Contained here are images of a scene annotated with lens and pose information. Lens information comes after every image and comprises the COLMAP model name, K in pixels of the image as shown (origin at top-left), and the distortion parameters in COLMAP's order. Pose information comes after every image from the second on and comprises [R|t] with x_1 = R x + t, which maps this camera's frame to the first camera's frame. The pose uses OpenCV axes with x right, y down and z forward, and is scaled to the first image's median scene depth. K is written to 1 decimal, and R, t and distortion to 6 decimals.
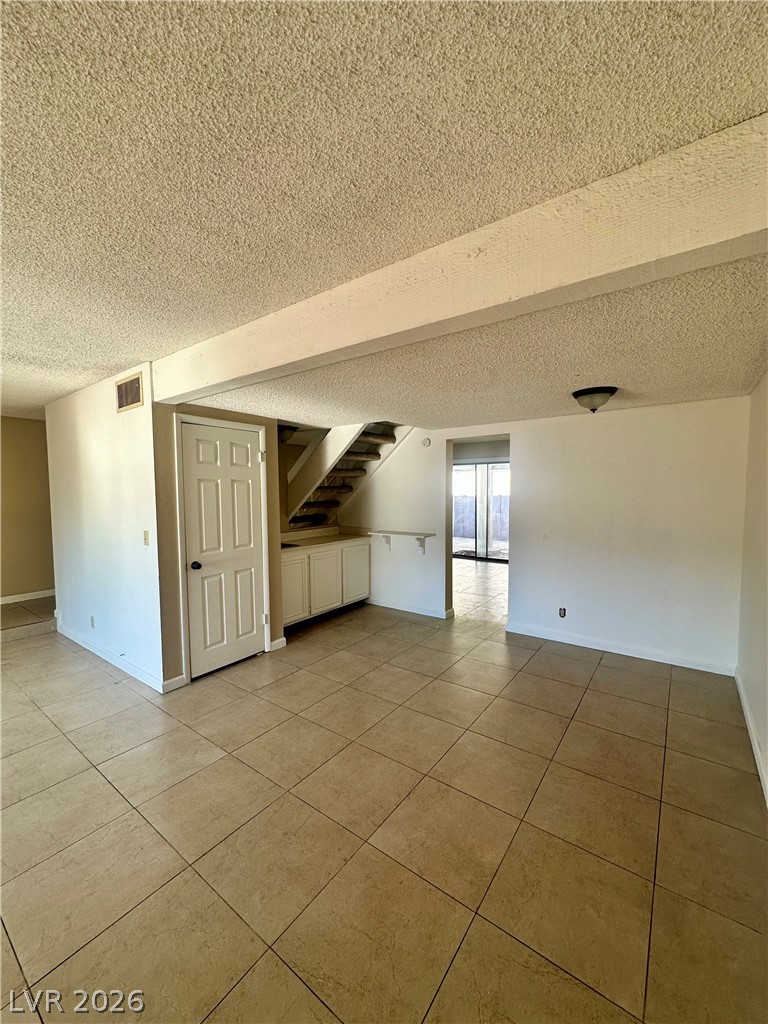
lens RADIAL K [[408.7, 0, 384.0], [0, 408.7, 512.0], [0, 0, 1]] dist [-0.002825, 0.000881]
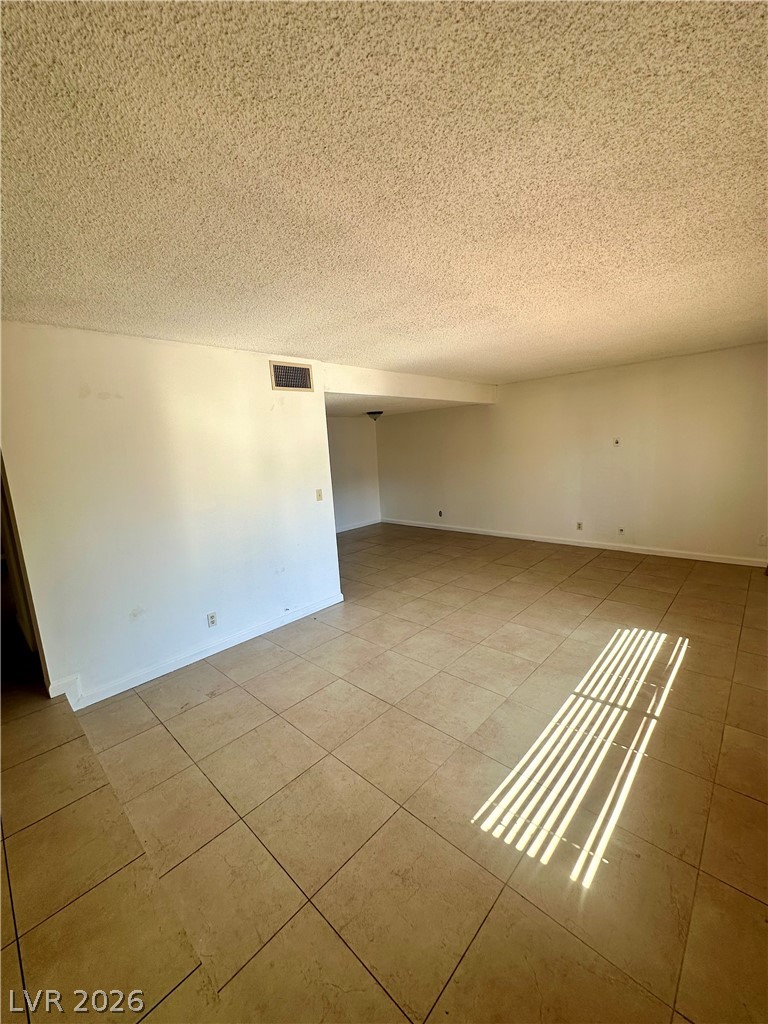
lens RADIAL K [[408.7, 0, 384.0], [0, 408.7, 512.0], [0, 0, 1]] dist [-0.002825, 0.000881]
pose [[0.117580, -0.155173, 0.980865, -1.975975], [0.109662, 0.983705, 0.142477, -0.052483], [-0.986990, 0.090811, 0.132680, 0.670823]]
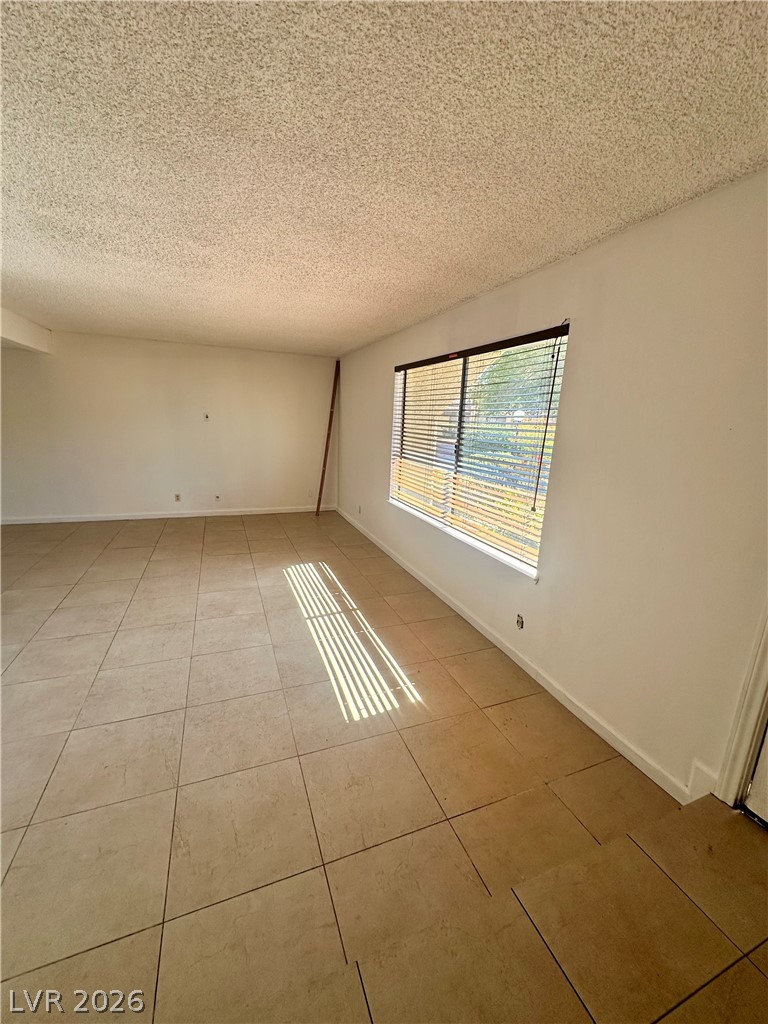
lens RADIAL K [[408.7, 0, 384.0], [0, 408.7, 512.0], [0, 0, 1]] dist [-0.002825, 0.000881]
pose [[-0.849762, -0.143412, 0.507284, -1.818566], [-0.006856, 0.965210, 0.261386, -0.063473], [-0.527122, 0.218638, -0.821182, 1.150116]]
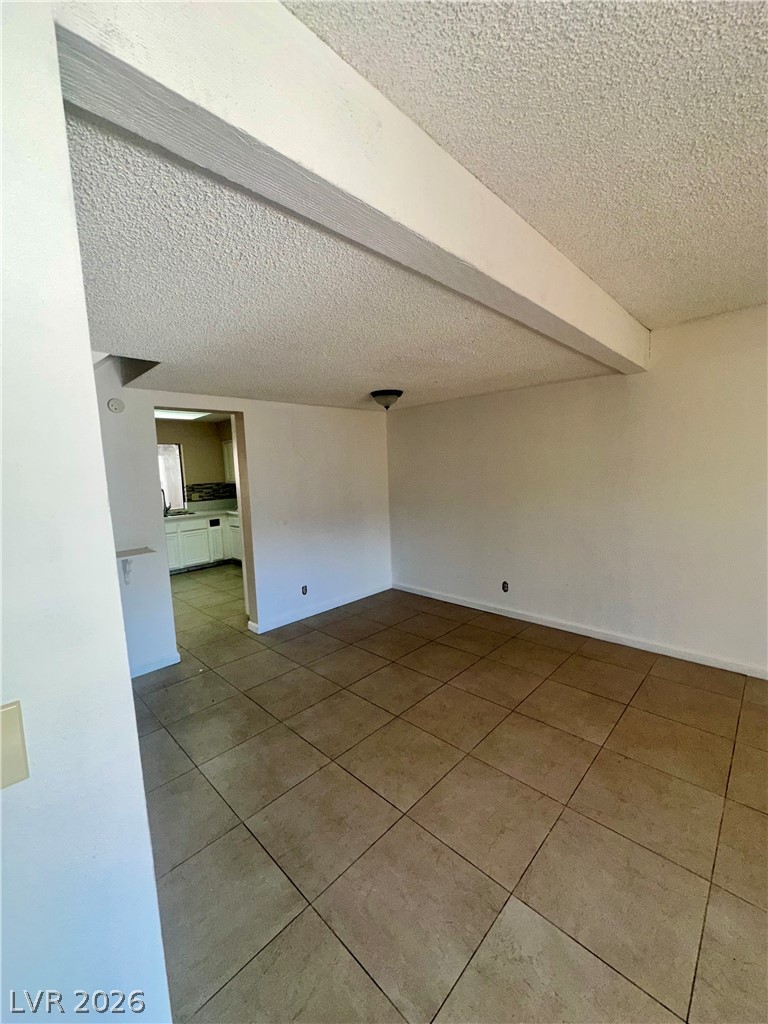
lens RADIAL K [[408.7, 0, 384.0], [0, 408.7, 512.0], [0, 0, 1]] dist [-0.002825, 0.000881]
pose [[0.133814, -0.099192, 0.986030, -0.770536], [0.091259, 0.991984, 0.087406, -0.041107], [-0.986796, 0.078288, 0.141794, 0.853944]]
